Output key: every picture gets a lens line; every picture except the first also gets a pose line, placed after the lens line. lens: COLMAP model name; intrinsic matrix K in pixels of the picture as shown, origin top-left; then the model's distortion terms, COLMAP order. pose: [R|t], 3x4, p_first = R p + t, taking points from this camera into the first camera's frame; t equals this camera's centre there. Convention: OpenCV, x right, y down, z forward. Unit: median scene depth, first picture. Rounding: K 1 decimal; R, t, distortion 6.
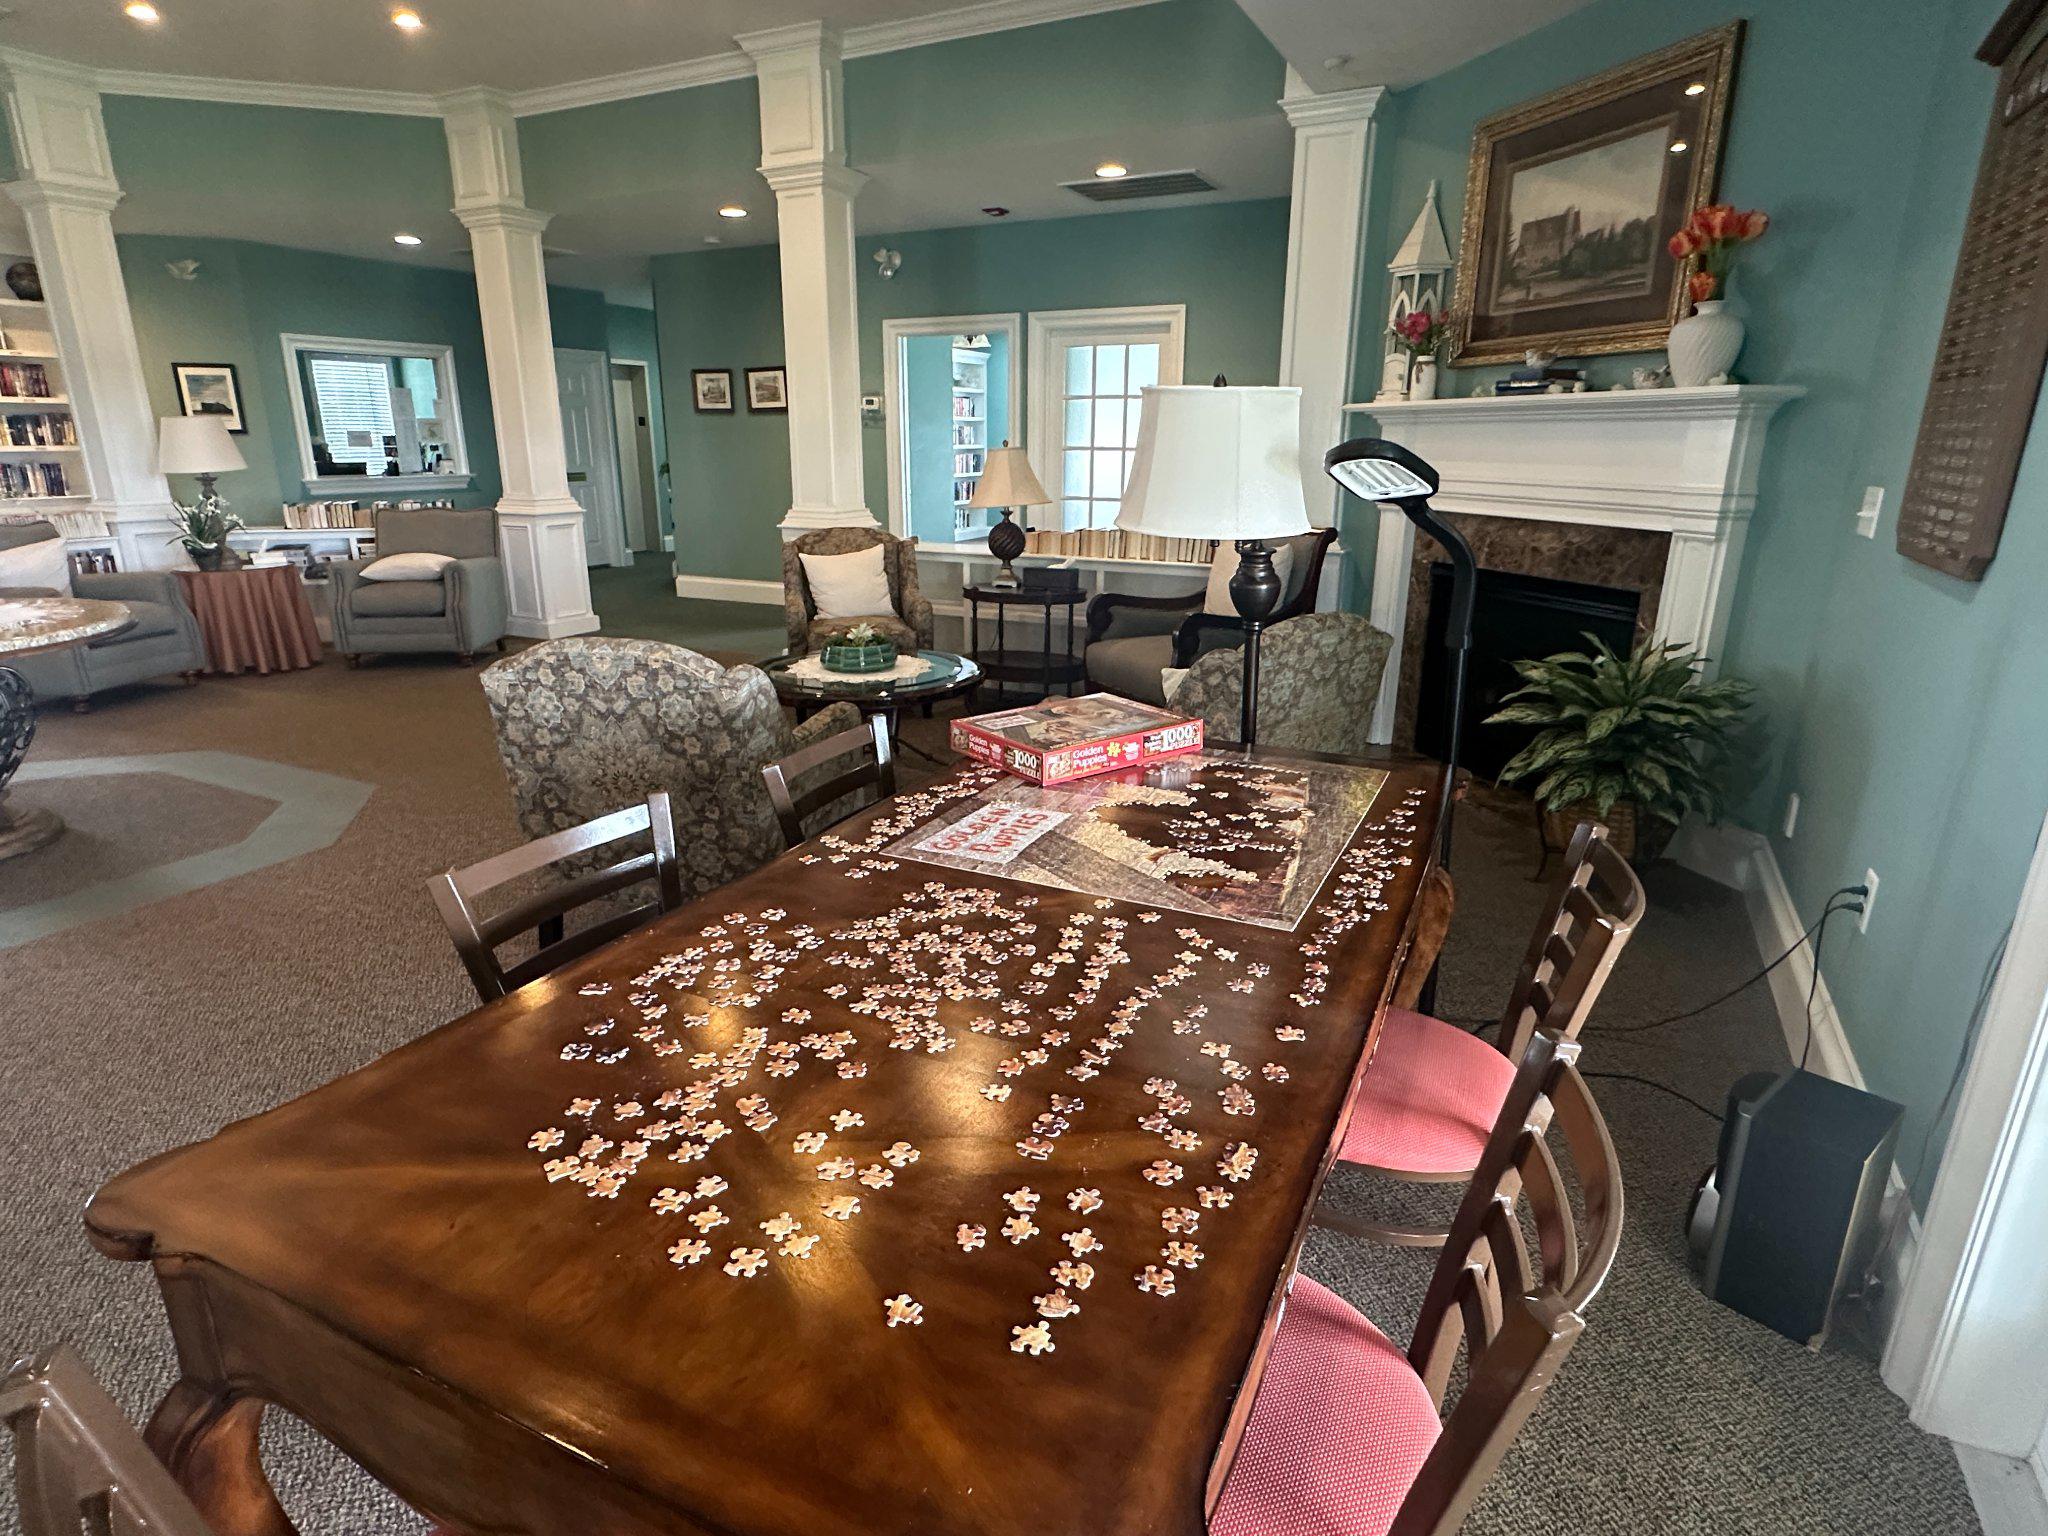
lens RADIAL K [[1078.8, 0, 1023.6], [0, 1078.8, 804.0], [0, 0, 1]] dist [-0.001512, -0.000692]
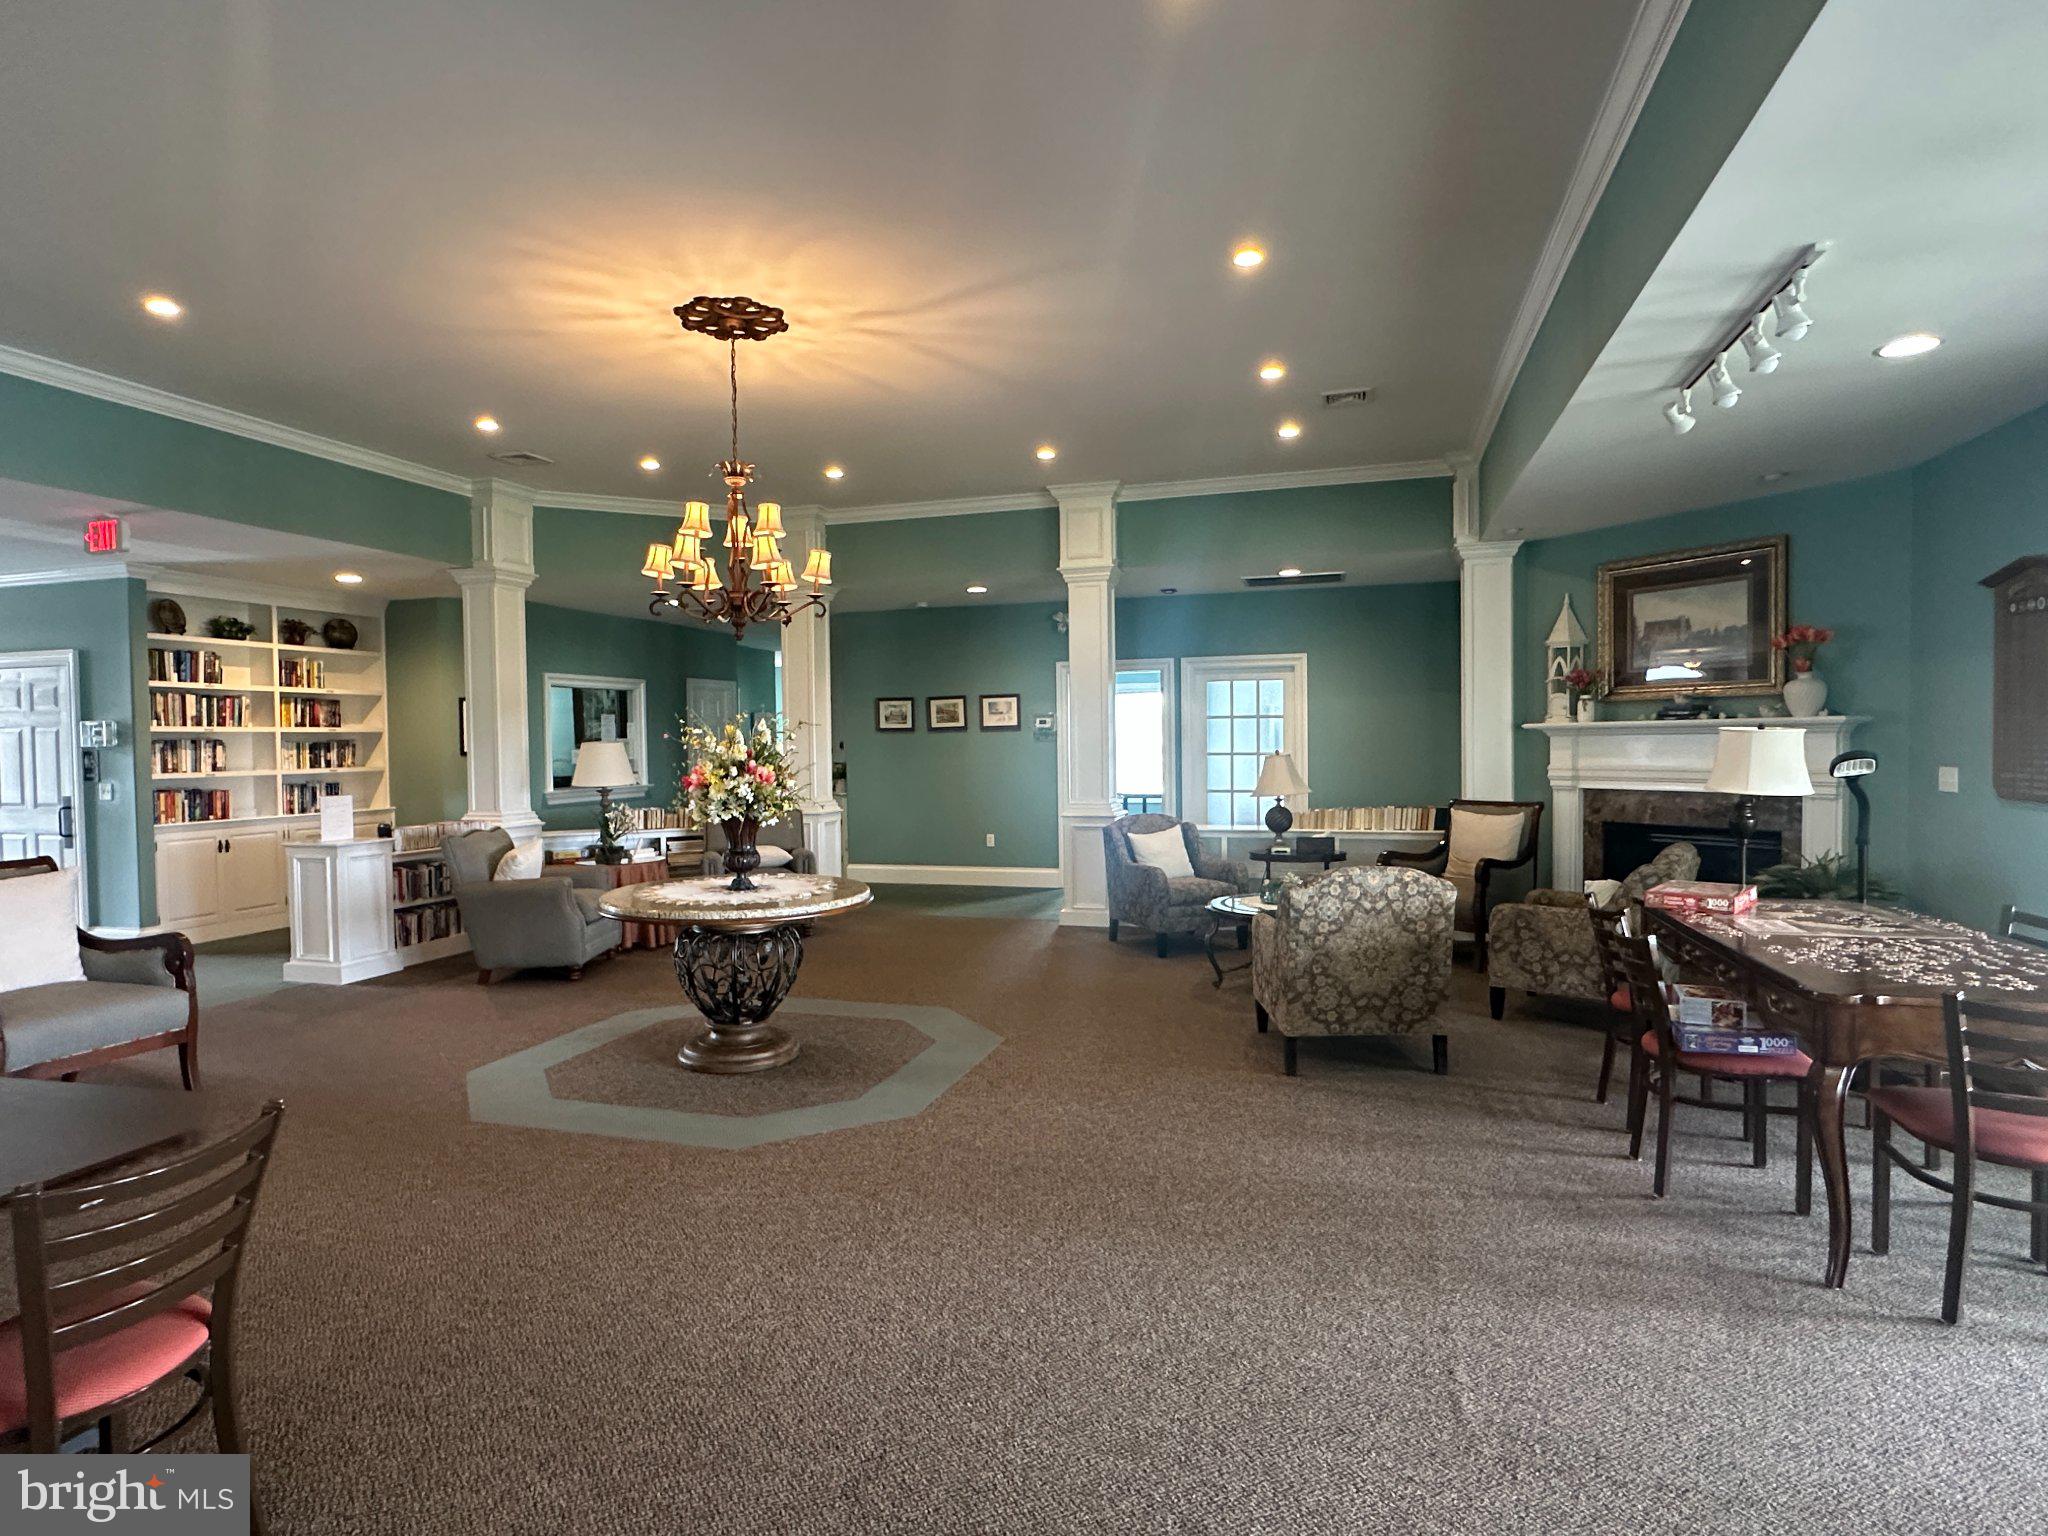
lens RADIAL K [[1089.1, 0, 1029.8], [0, 1089.1, 819.0], [0, 0, 1]] dist [-0.005407, -0.001545]
pose [[0.983648, -0.028803, 0.177785, -0.742161], [0.072964, 0.966224, -0.247158, 0.098764], [-0.164662, 0.256088, 0.952526, -0.352877]]
